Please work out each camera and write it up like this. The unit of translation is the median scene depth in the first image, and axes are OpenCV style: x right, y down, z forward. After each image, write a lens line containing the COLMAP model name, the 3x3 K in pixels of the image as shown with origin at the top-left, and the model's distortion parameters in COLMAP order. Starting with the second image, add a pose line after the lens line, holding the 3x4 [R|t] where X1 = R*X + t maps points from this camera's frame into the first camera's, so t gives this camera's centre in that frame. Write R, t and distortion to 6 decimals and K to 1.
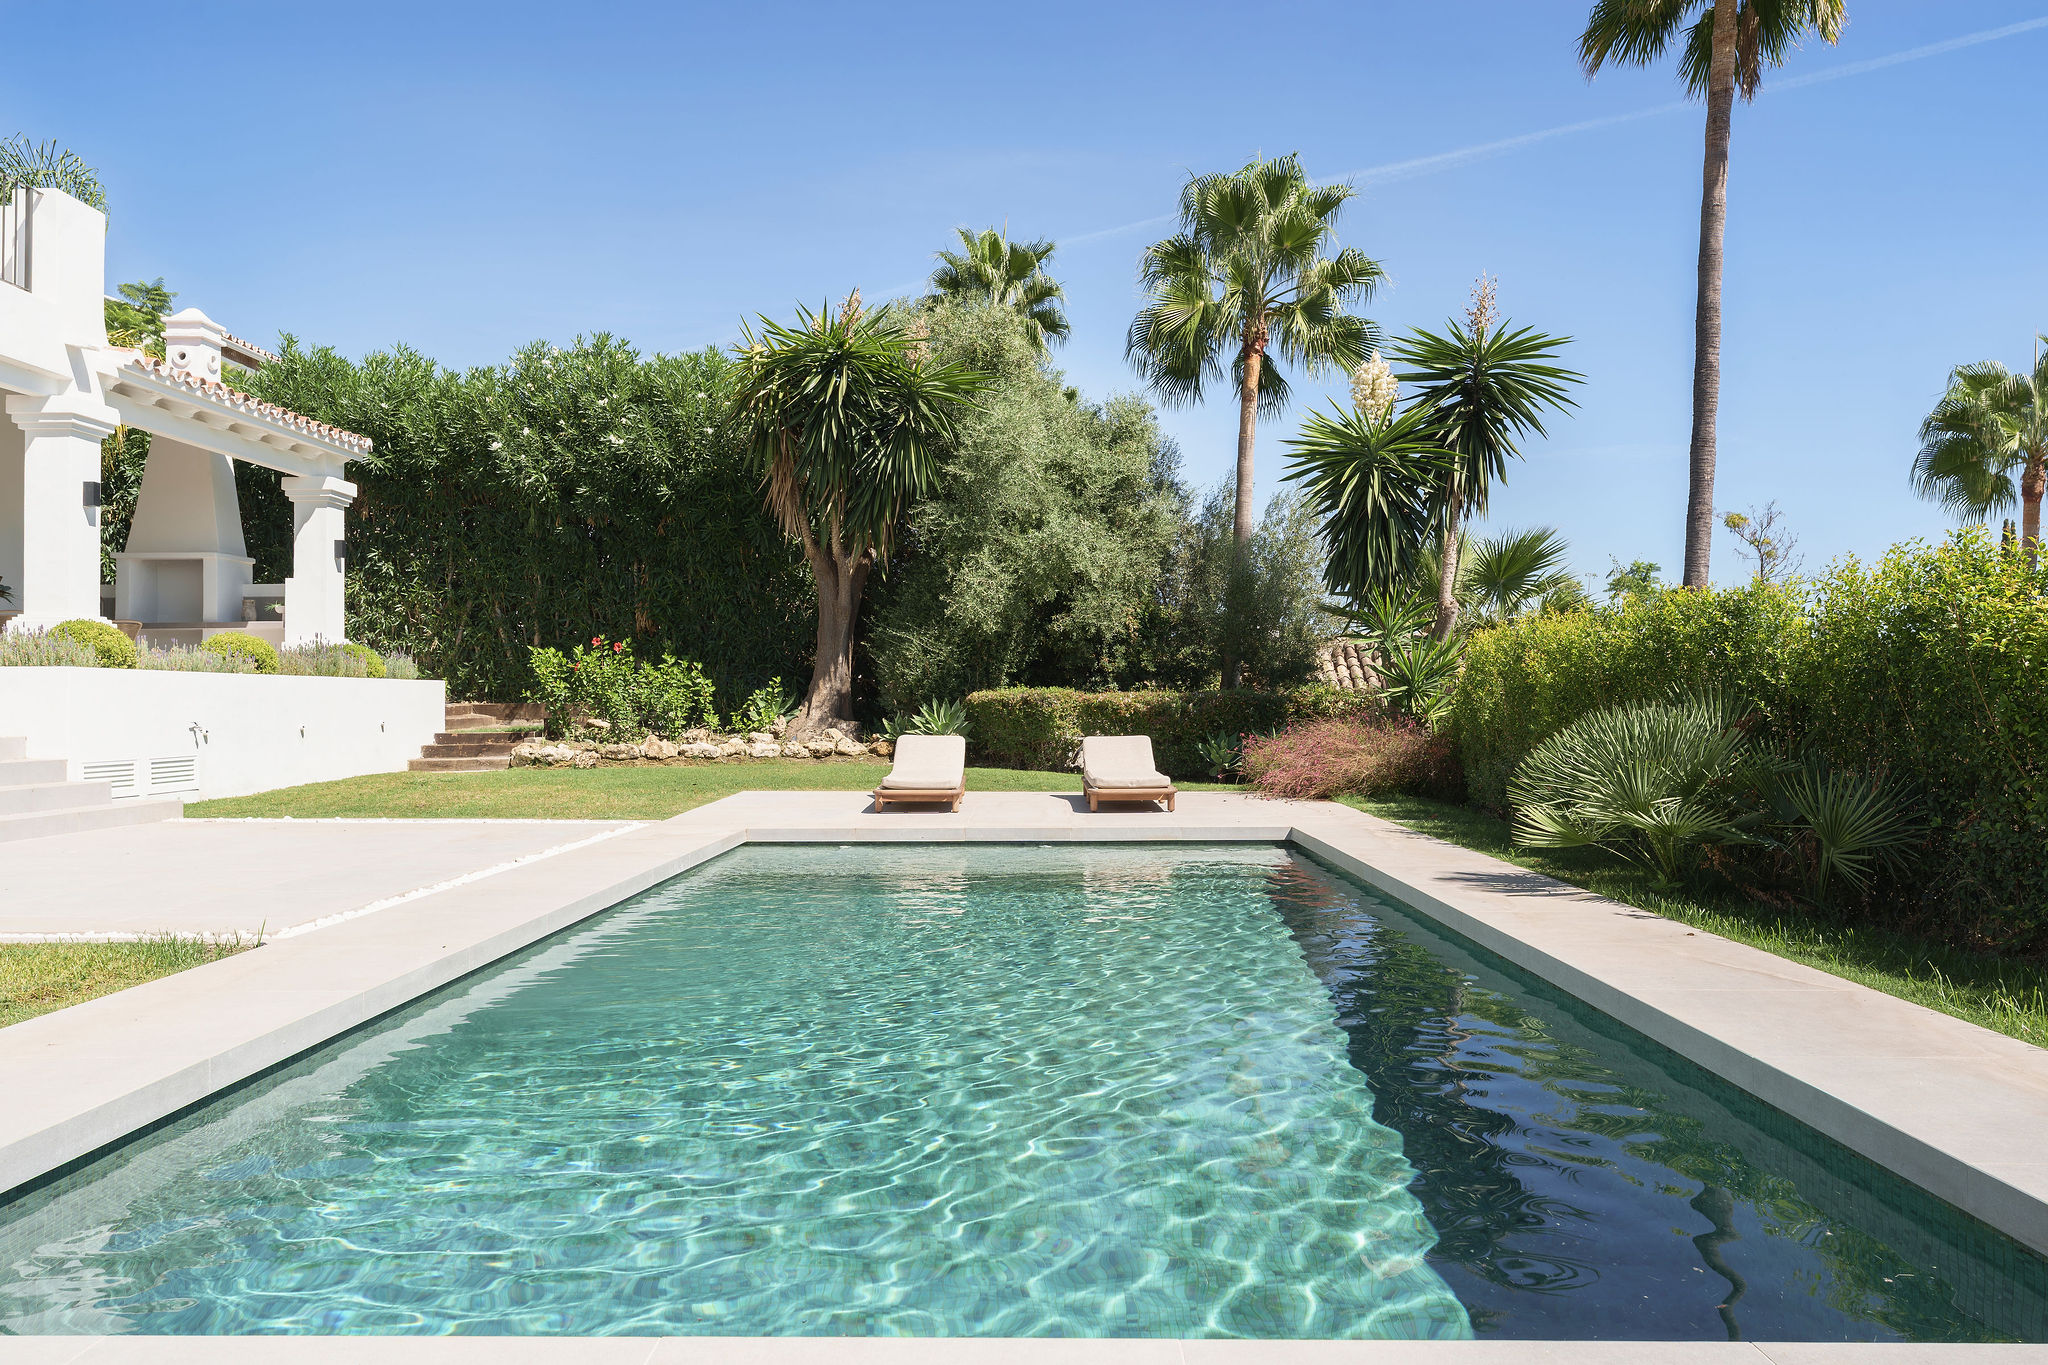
lens RADIAL K [[1417.9, 0, 1024.0], [0, 1417.9, 682.5], [0, 0, 1]] dist [0.001300, 0.004571]
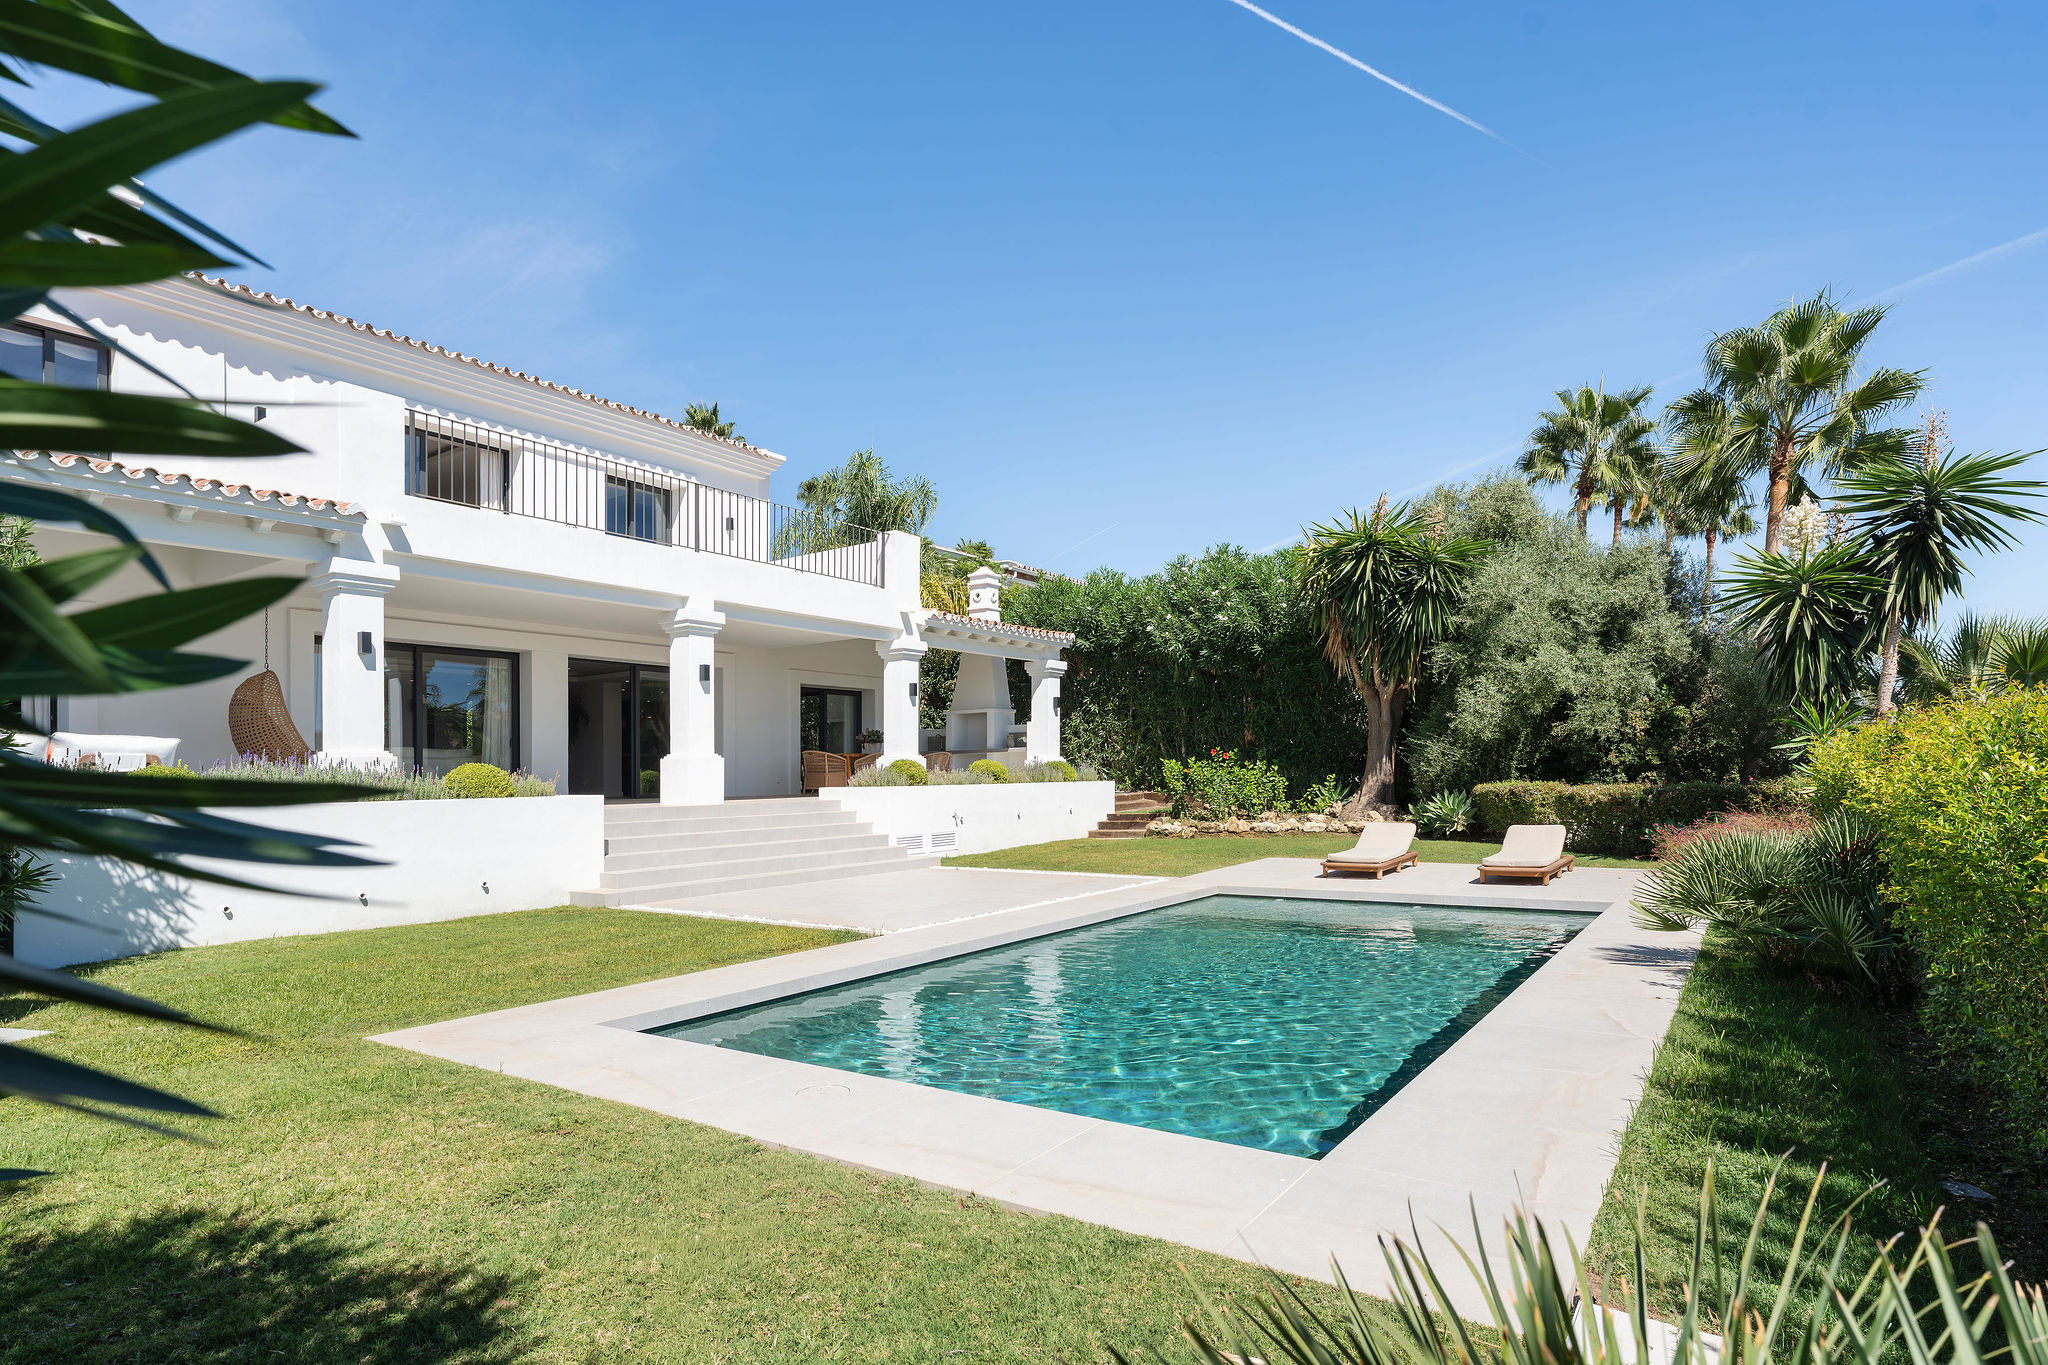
lens RADIAL K [[1096.3, 0, 1029.7], [0, 1096.3, 748.8], [0, 0, 1]] dist [0.000412, 0.000272]
pose [[0.842144, -0.022203, -0.538796, 0.164072], [0.019121, 0.999753, -0.011311, -0.022976], [0.538914, -0.000777, 0.842361, -0.089707]]
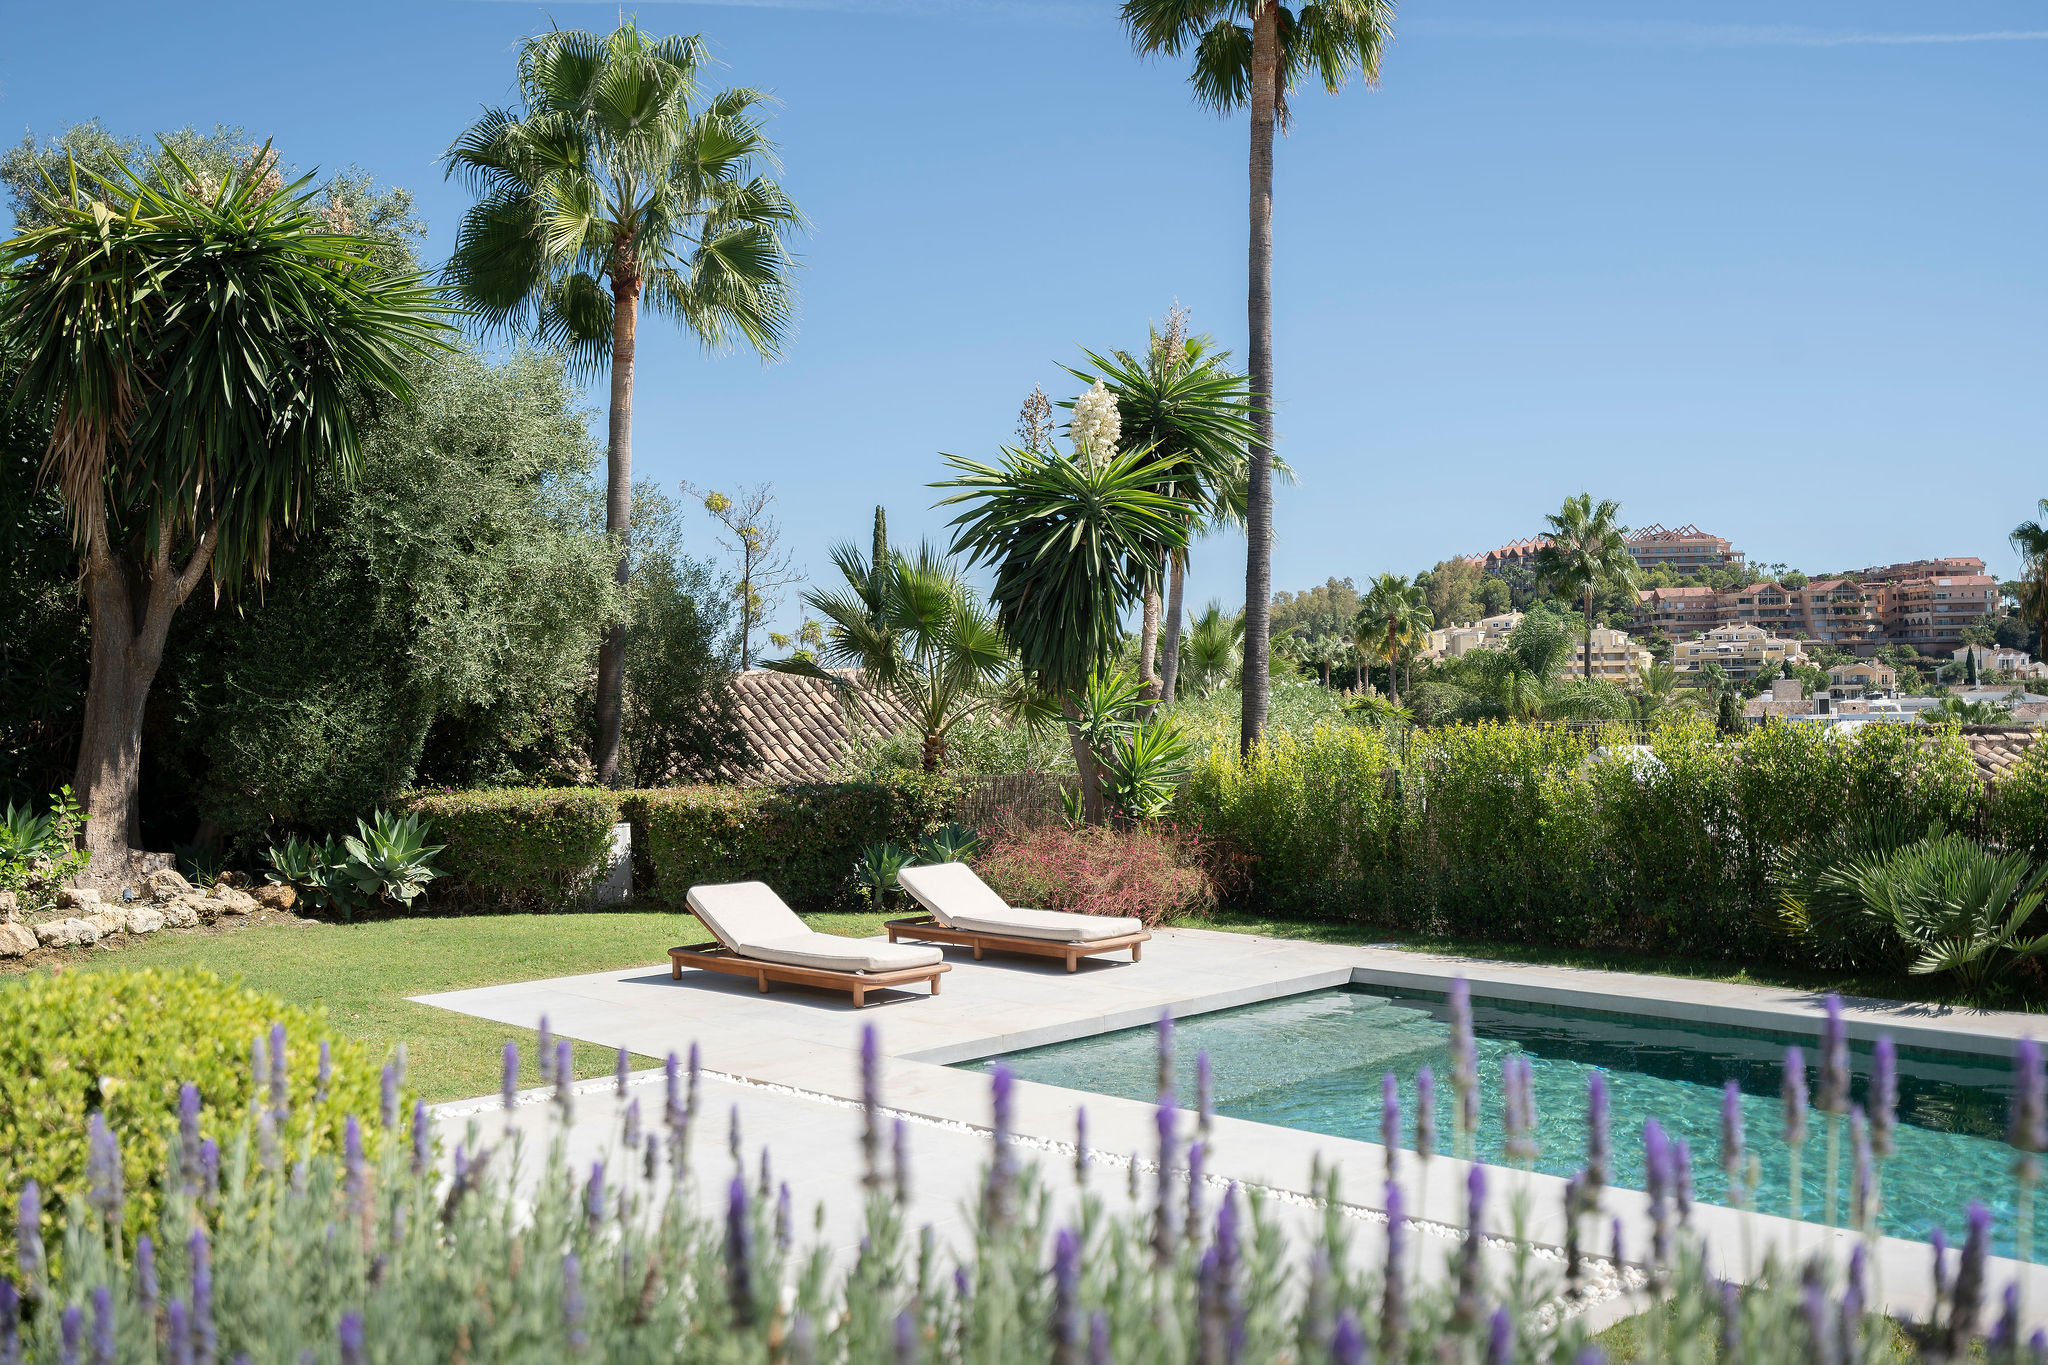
lens RADIAL K [[2018.7, 0, 1024.0], [0, 2018.7, 682.5], [0, 0, 1]] dist [0.005387, -0.002007]
pose [[0.682183, -0.012440, 0.731076, -0.521301], [0.005608, 0.999915, 0.011781, -0.054246], [-0.731160, -0.003937, 0.682194, 0.178701]]
